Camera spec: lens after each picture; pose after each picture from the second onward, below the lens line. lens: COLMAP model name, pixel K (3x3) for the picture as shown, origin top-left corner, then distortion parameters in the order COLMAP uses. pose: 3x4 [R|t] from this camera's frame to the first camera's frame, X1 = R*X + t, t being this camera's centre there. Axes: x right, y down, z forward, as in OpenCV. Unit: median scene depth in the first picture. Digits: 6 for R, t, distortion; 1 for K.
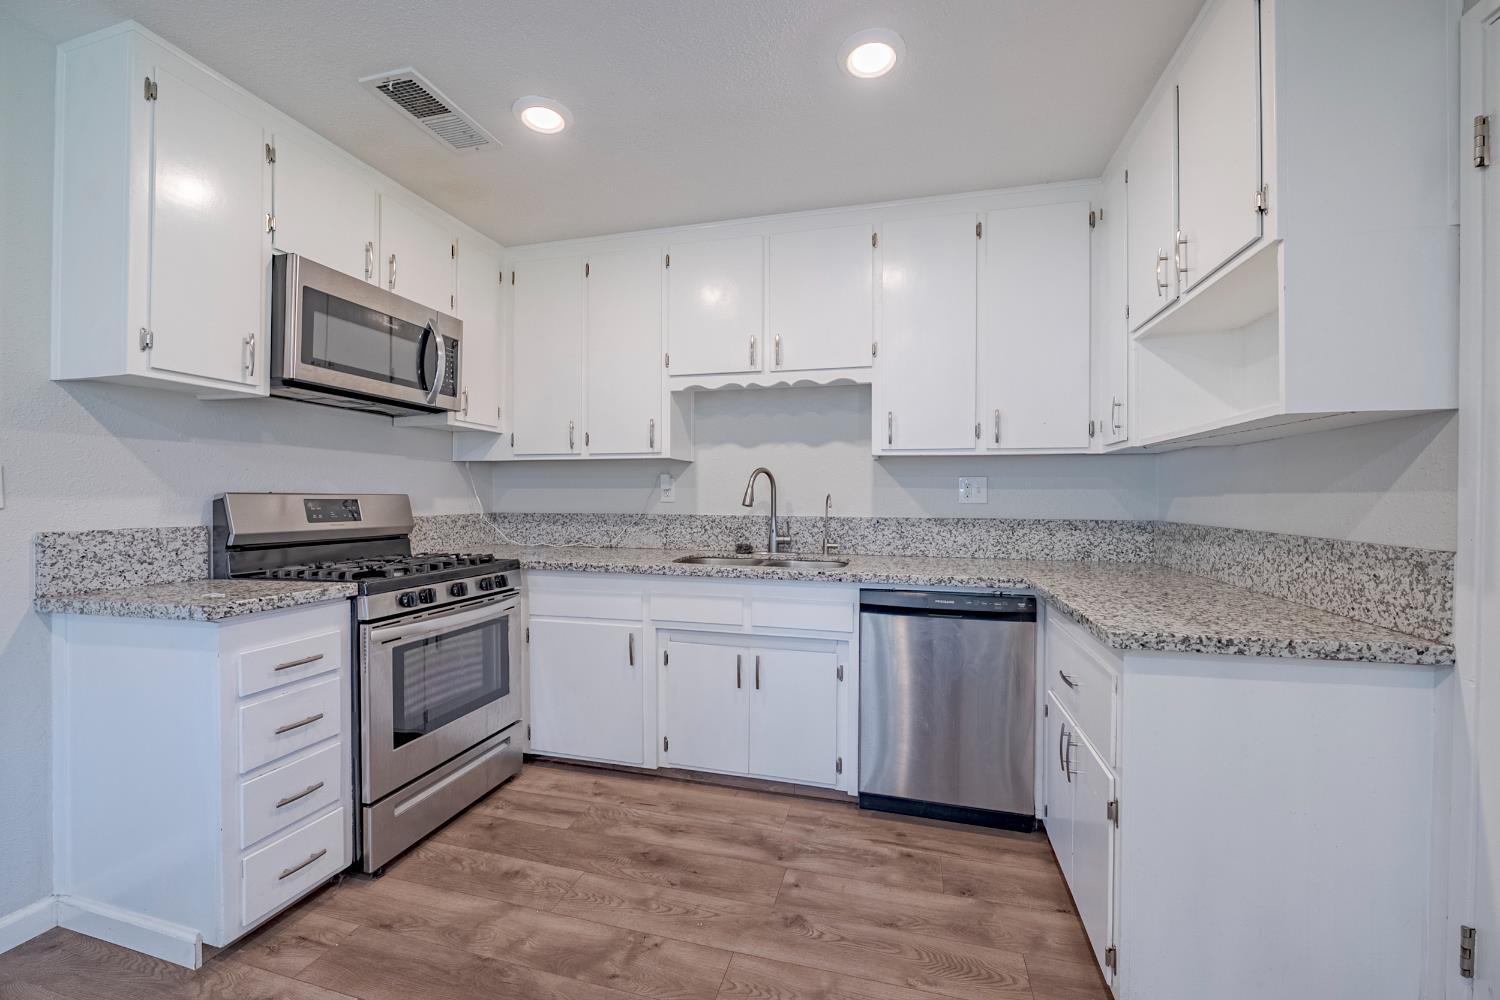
lens RADIAL K [[595.3, 0, 746.3], [0, 595.3, 498.5], [0, 0, 1]] dist [-0.014536, 0.000686]
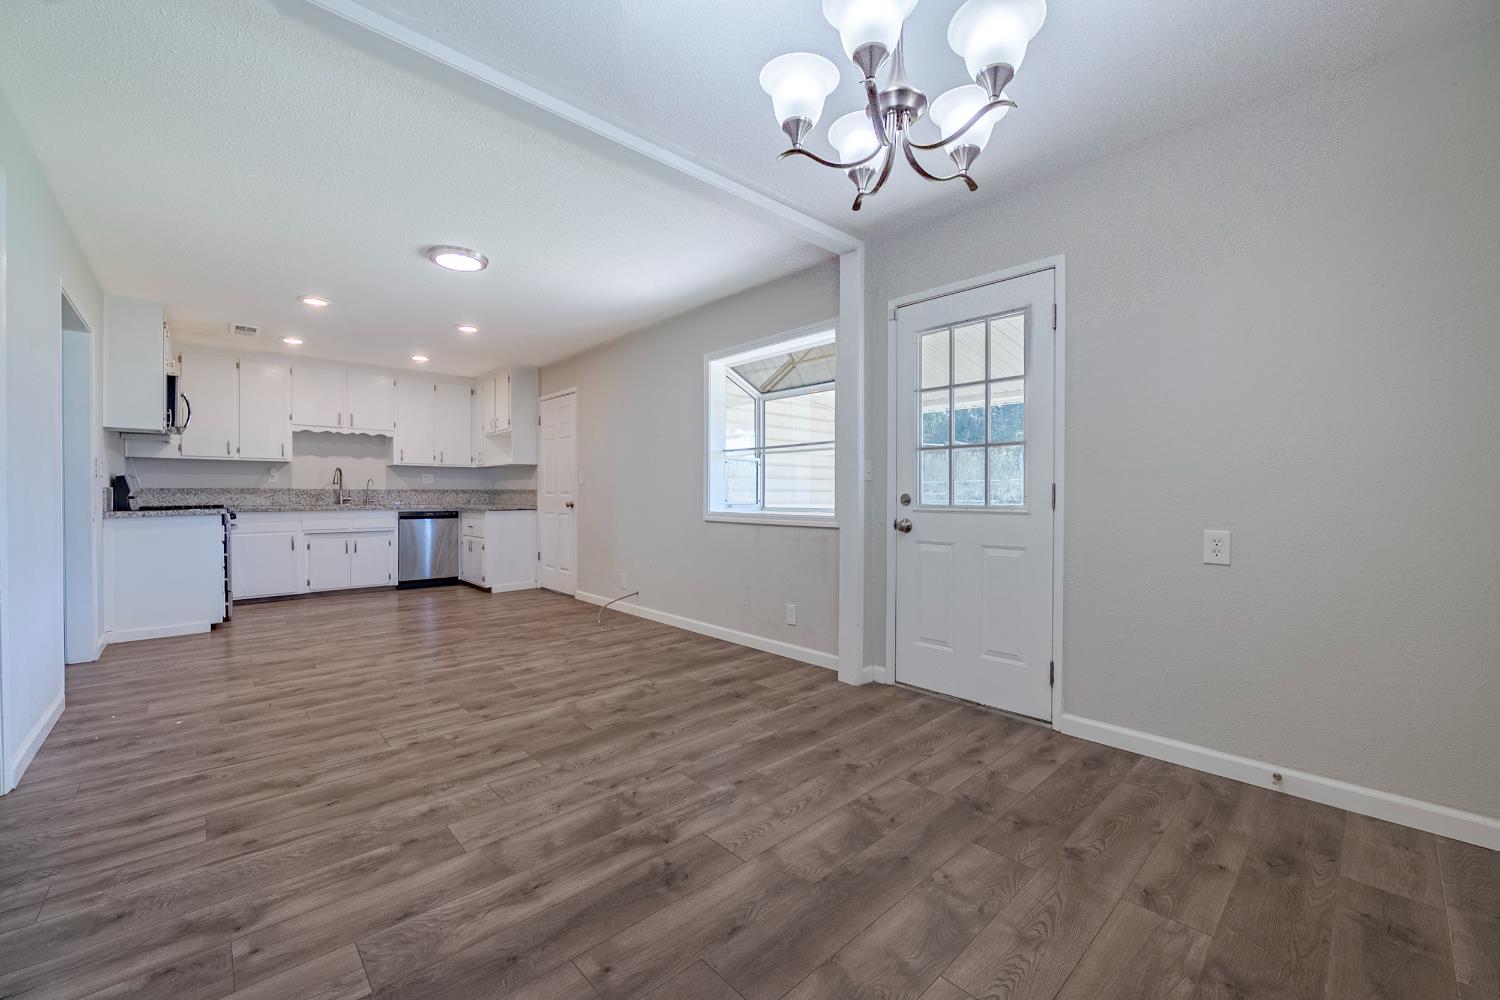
lens RADIAL K [[595.3, 0, 746.3], [0, 595.3, 498.5], [0, 0, 1]] dist [-0.014536, 0.000686]
pose [[0.530230, -0.009462, 0.847801, -1.315219], [0.004195, 0.999955, 0.008537, 0.067995], [-0.847844, -0.000970, 0.530245, -1.901627]]
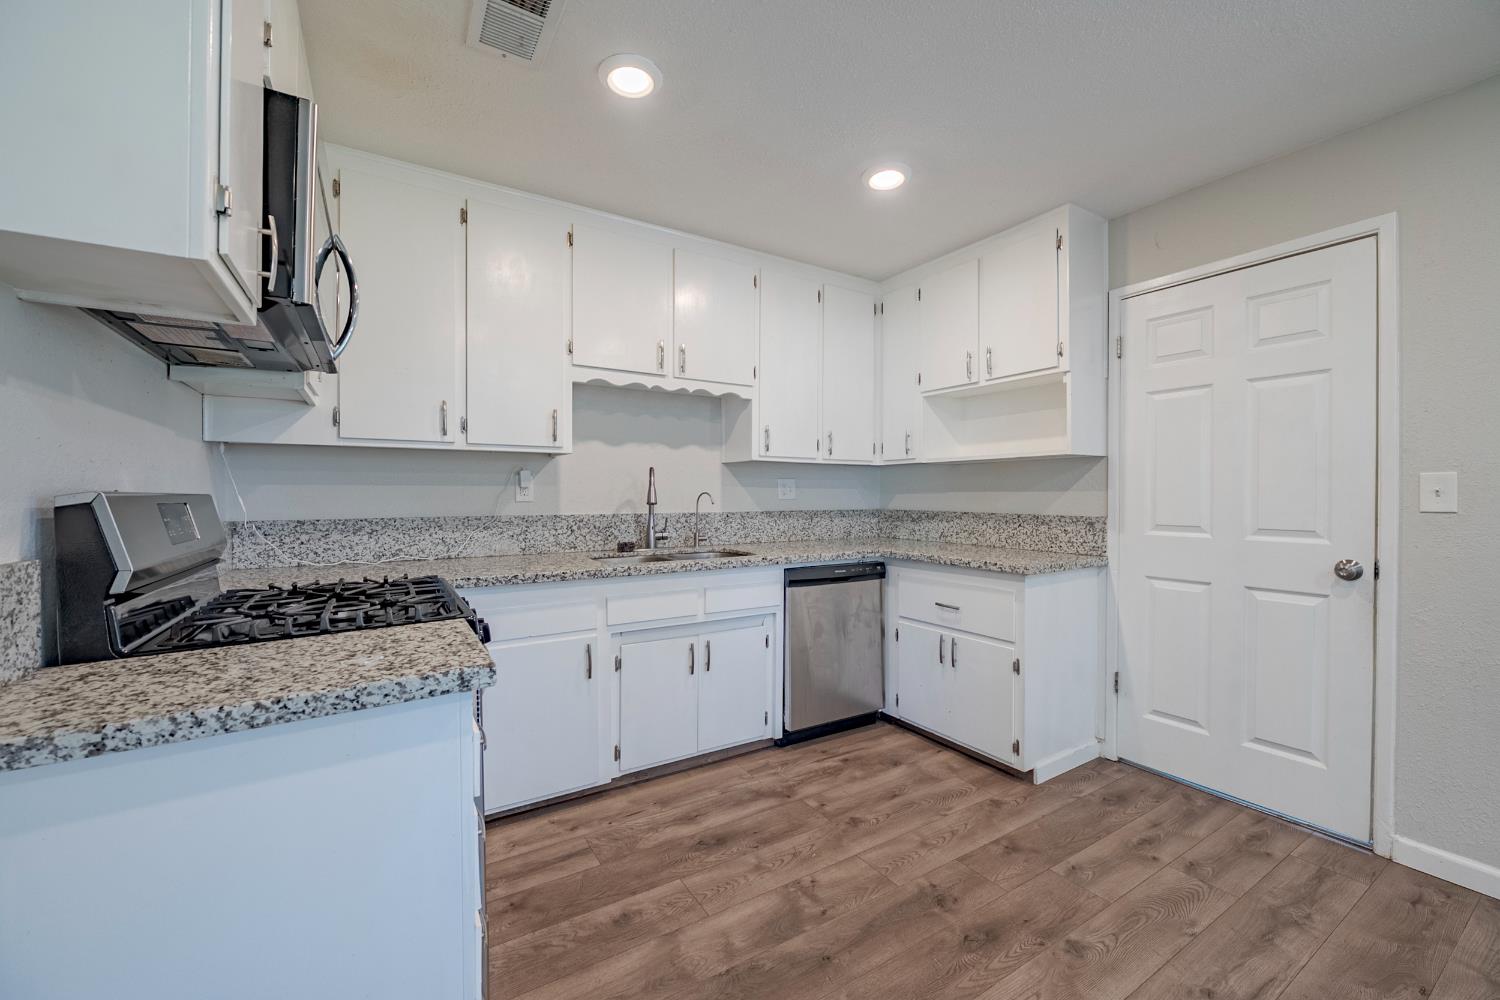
lens RADIAL K [[595.3, 0, 746.3], [0, 595.3, 498.5], [0, 0, 1]] dist [-0.014536, 0.000686]
pose [[0.684073, -0.008846, 0.729360, -0.748111], [0.005864, 0.999961, 0.006628, -0.003384], [-0.729390, -0.000257, 0.684098, 0.206960]]
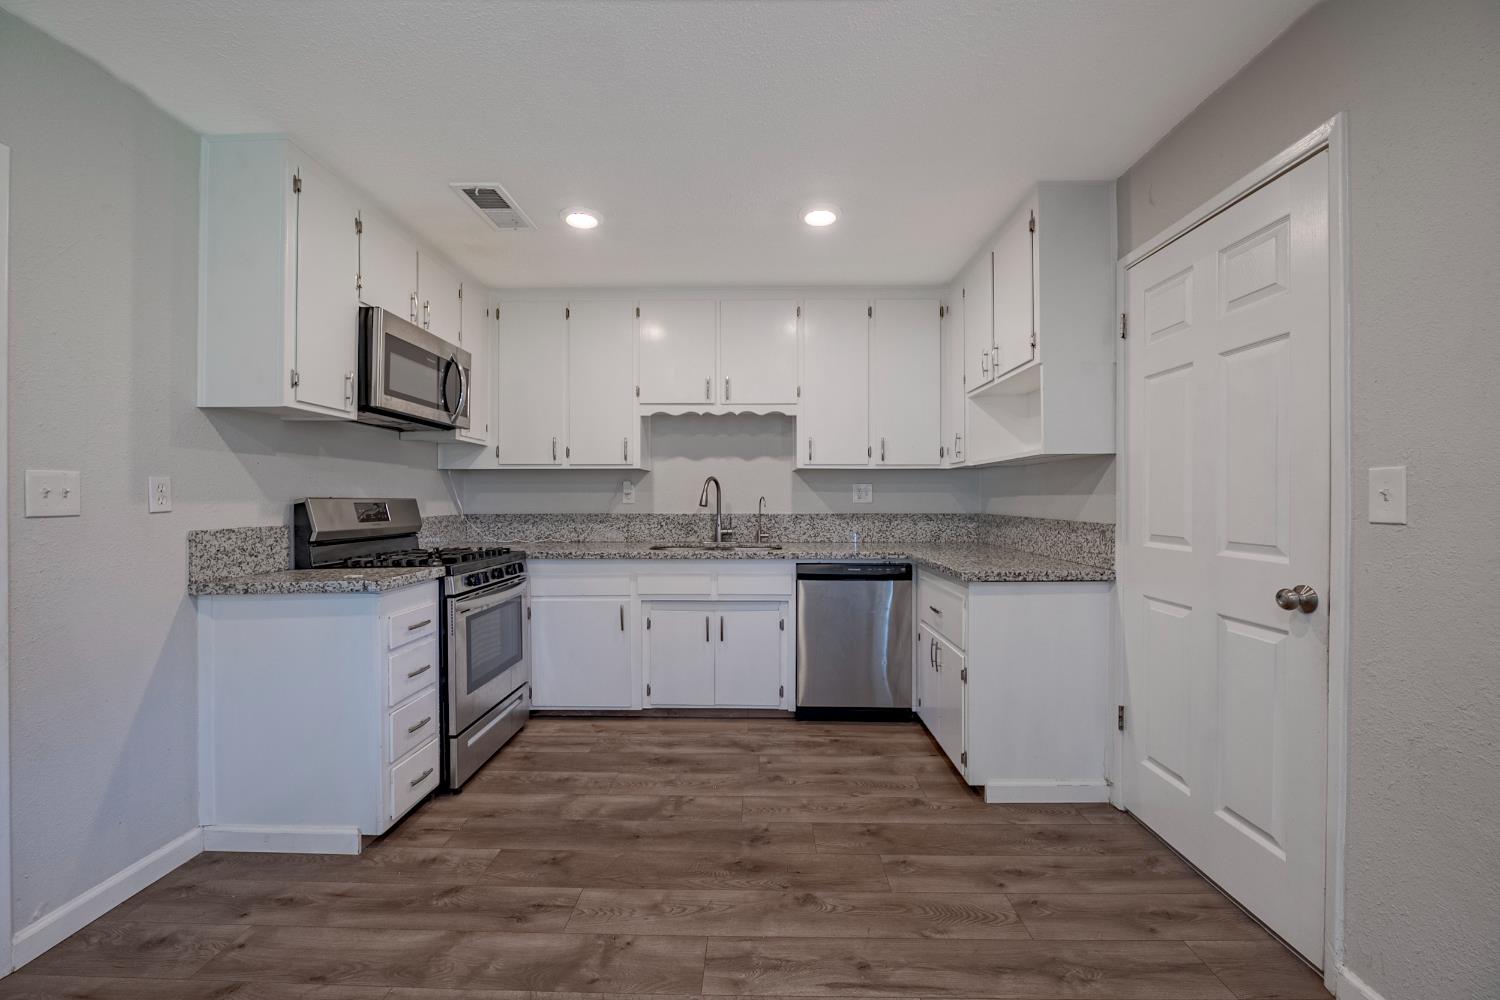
lens RADIAL K [[595.3, 0, 746.3], [0, 595.3, 498.5], [0, 0, 1]] dist [-0.014536, 0.000686]
pose [[0.970994, -0.005035, 0.239050, -0.256419], [0.005792, 0.999980, -0.002463, -0.000127], [-0.239033, 0.003776, 0.971004, -0.339050]]
